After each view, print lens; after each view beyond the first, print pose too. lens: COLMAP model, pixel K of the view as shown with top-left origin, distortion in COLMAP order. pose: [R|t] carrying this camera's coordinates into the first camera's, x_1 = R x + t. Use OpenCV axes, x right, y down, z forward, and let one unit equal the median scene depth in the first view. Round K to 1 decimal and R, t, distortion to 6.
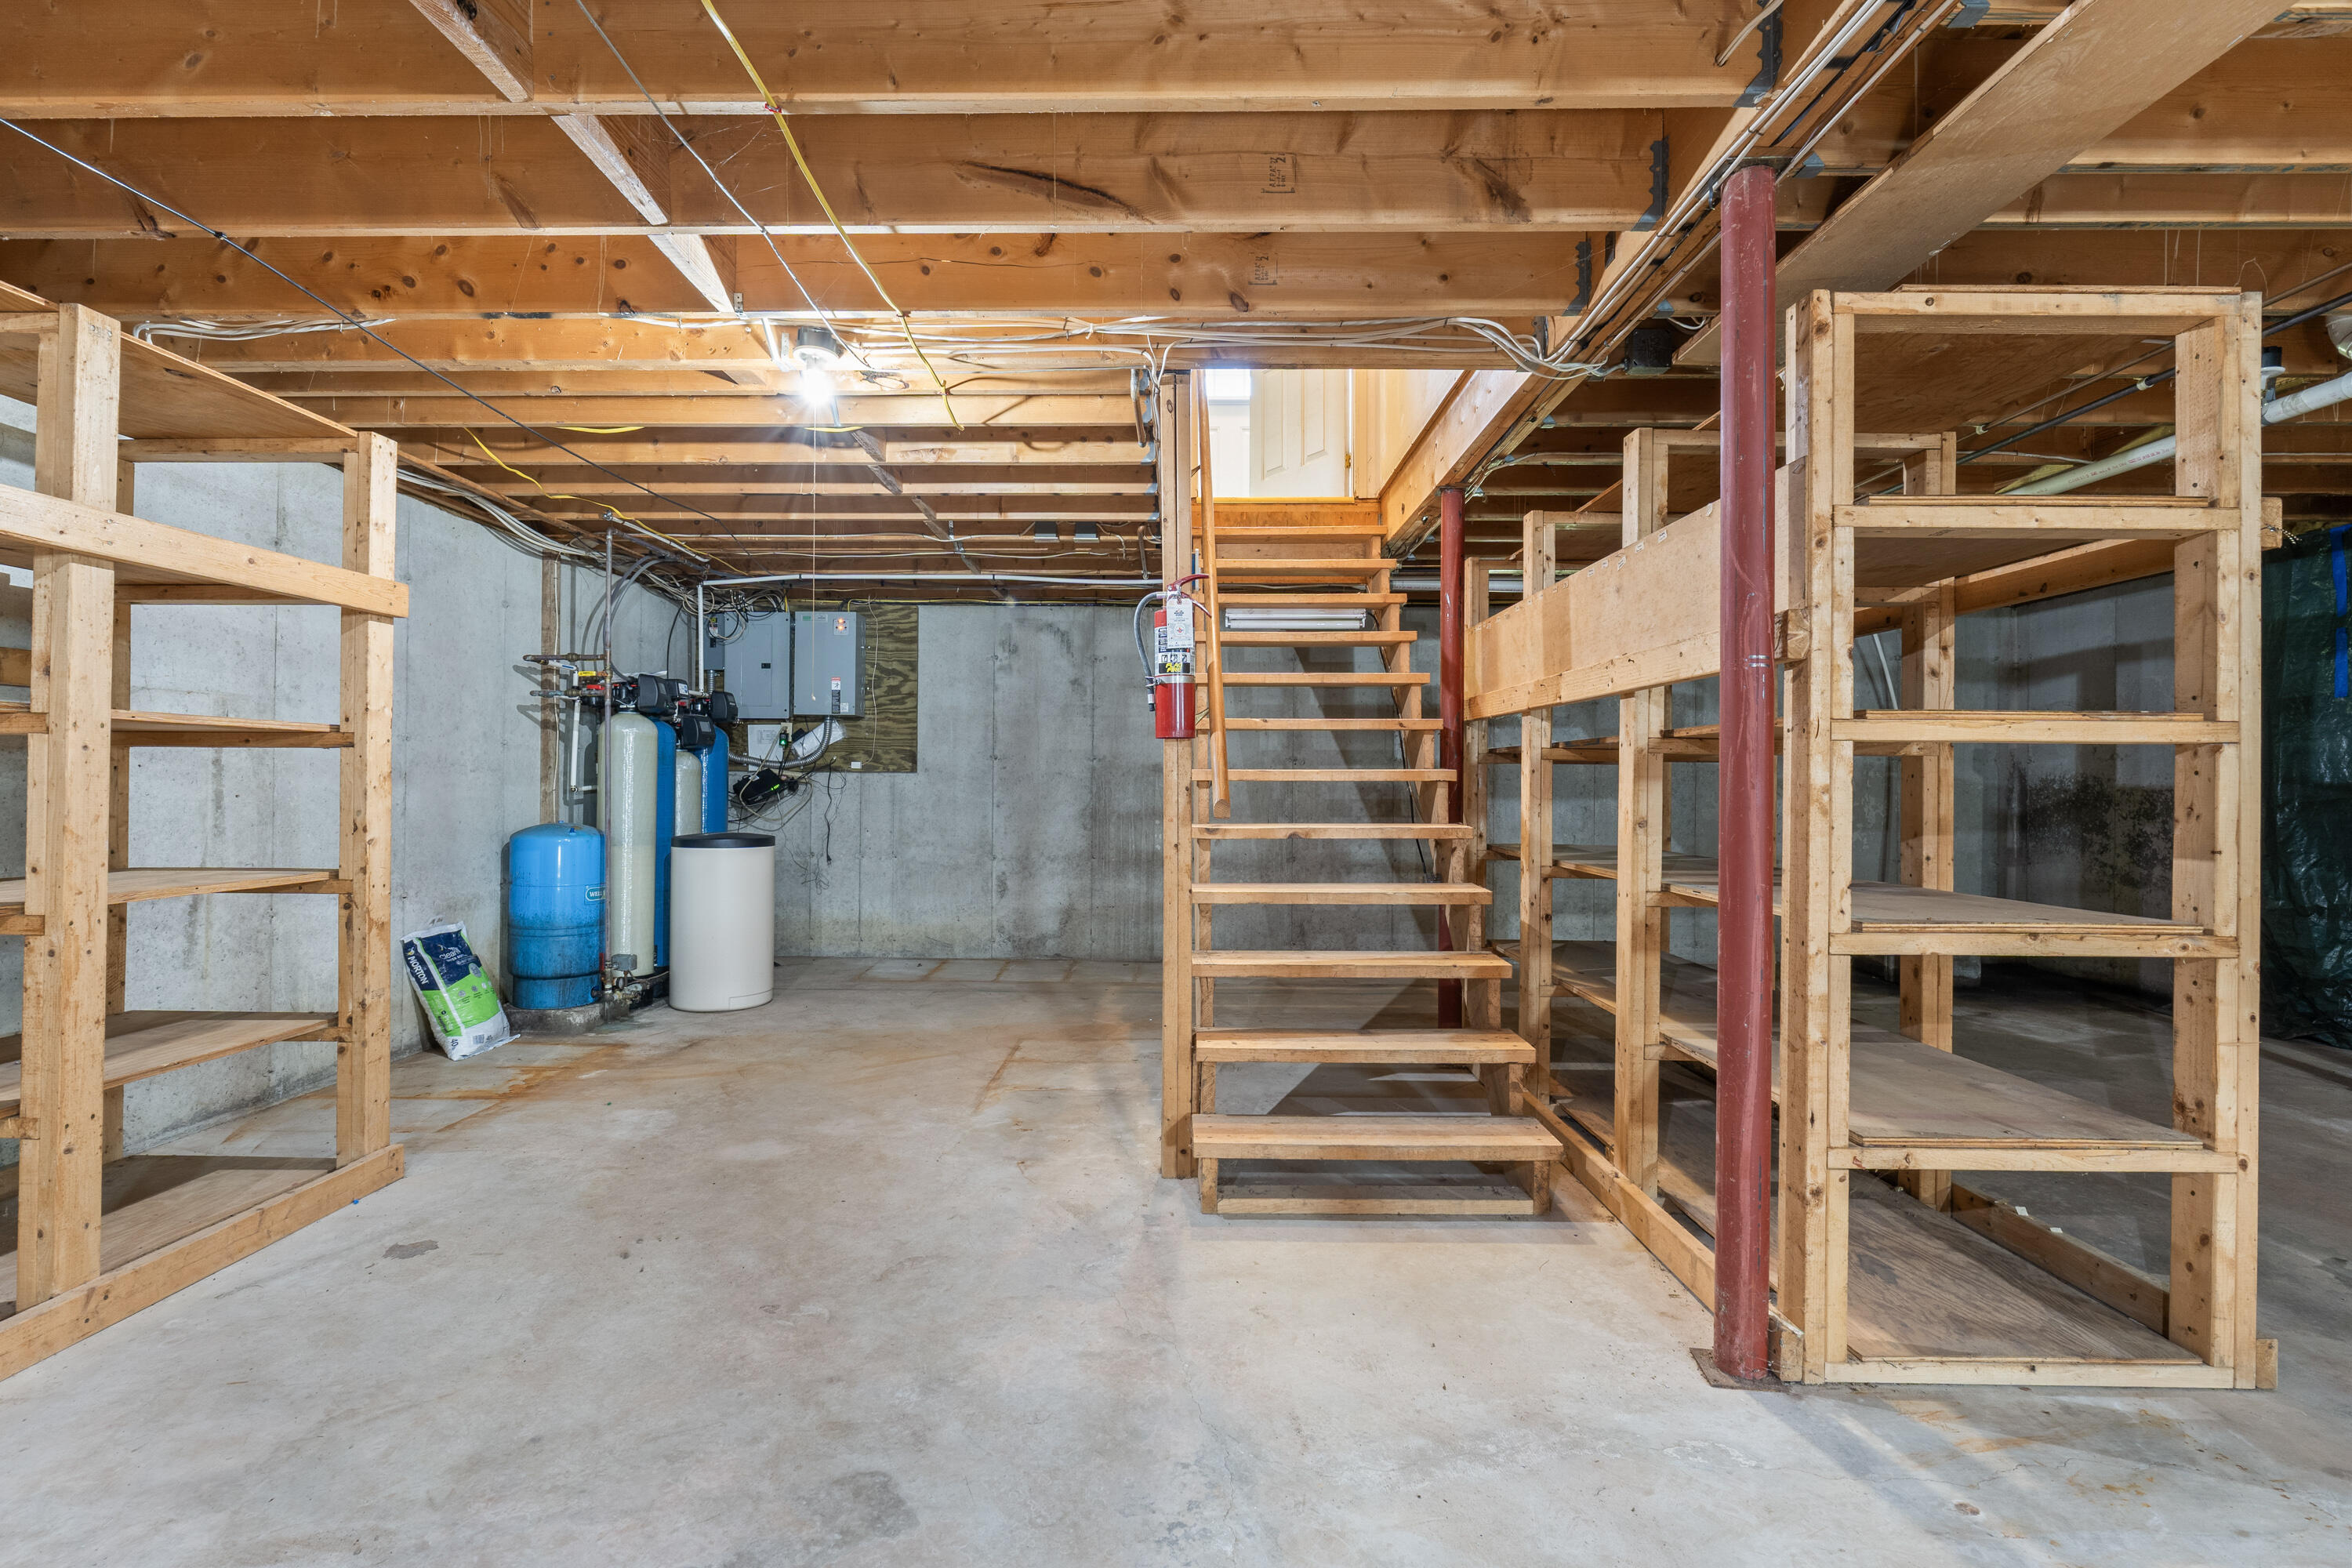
lens RADIAL K [[1107.1, 0, 1176.0], [0, 1107.1, 784.0], [0, 0, 1]] dist [-0.001560, -0.000185]
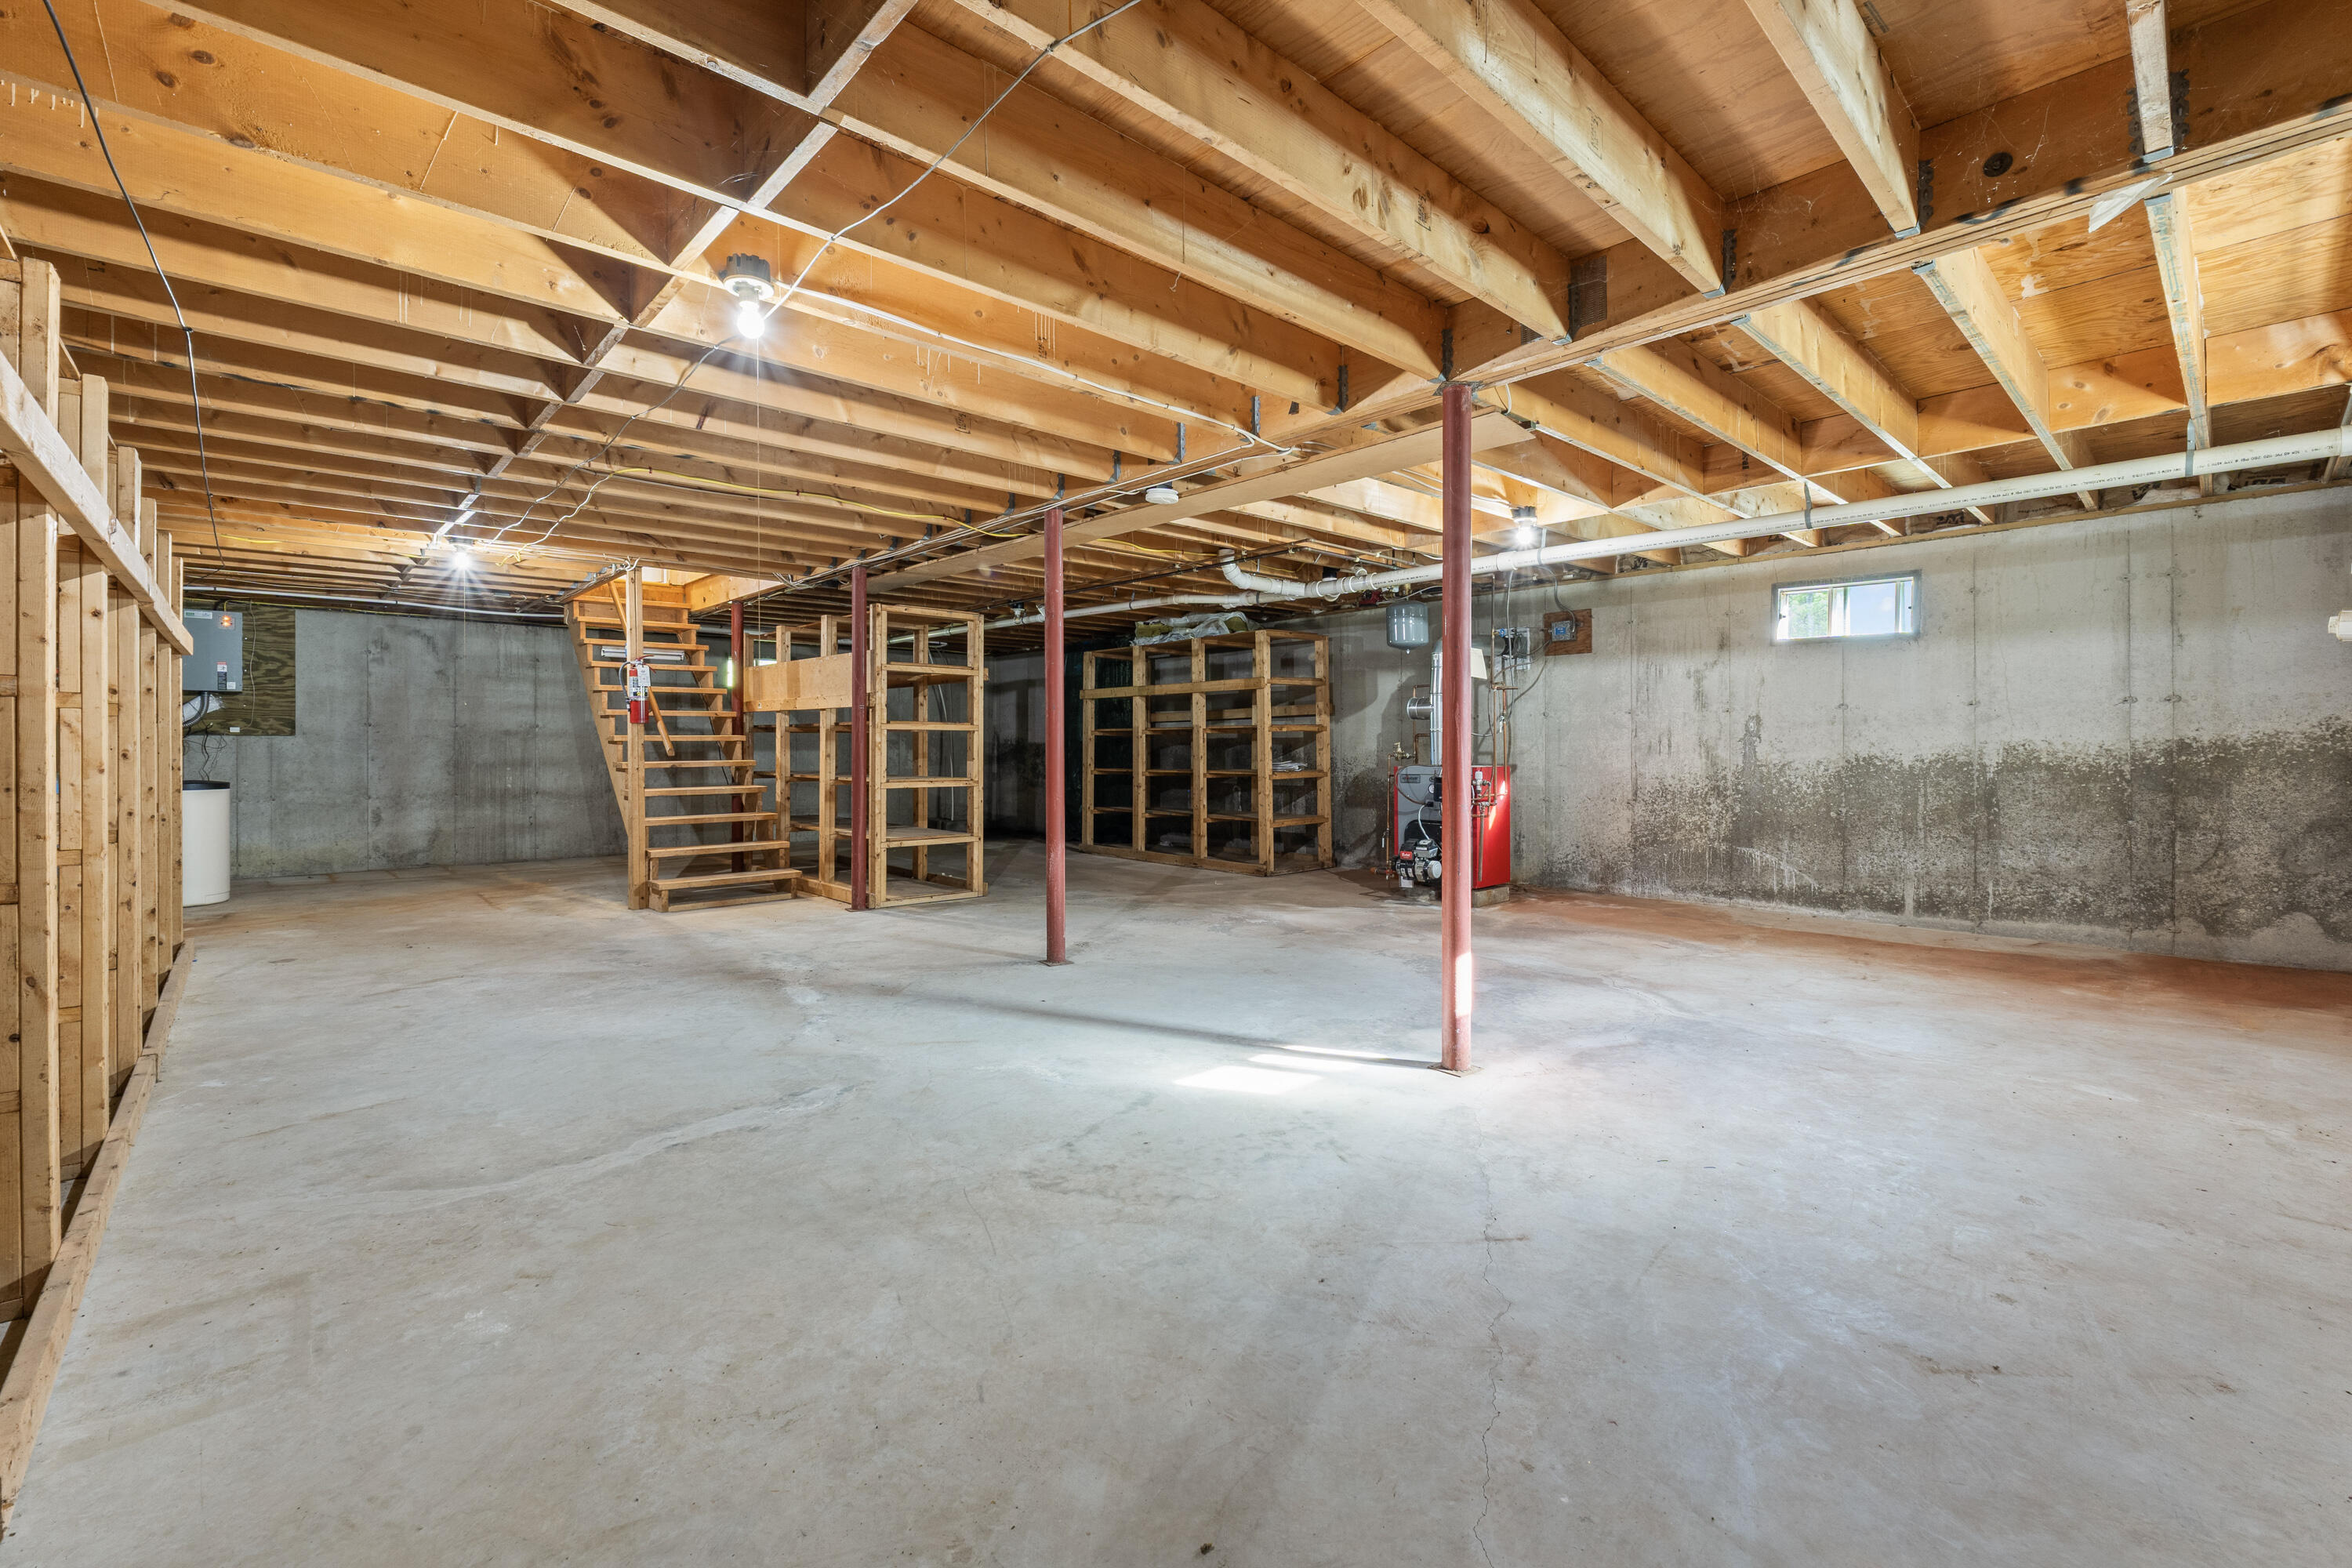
lens RADIAL K [[993.7, 0, 1172.3], [0, 993.7, 749.1], [0, 0, 1]] dist [-0.030185, 0.000132]
pose [[0.731758, -0.008425, 0.681512, -0.259918], [0.004071, 0.999960, 0.007990, 0.000913], [-0.681552, -0.003072, 0.731763, -0.571660]]
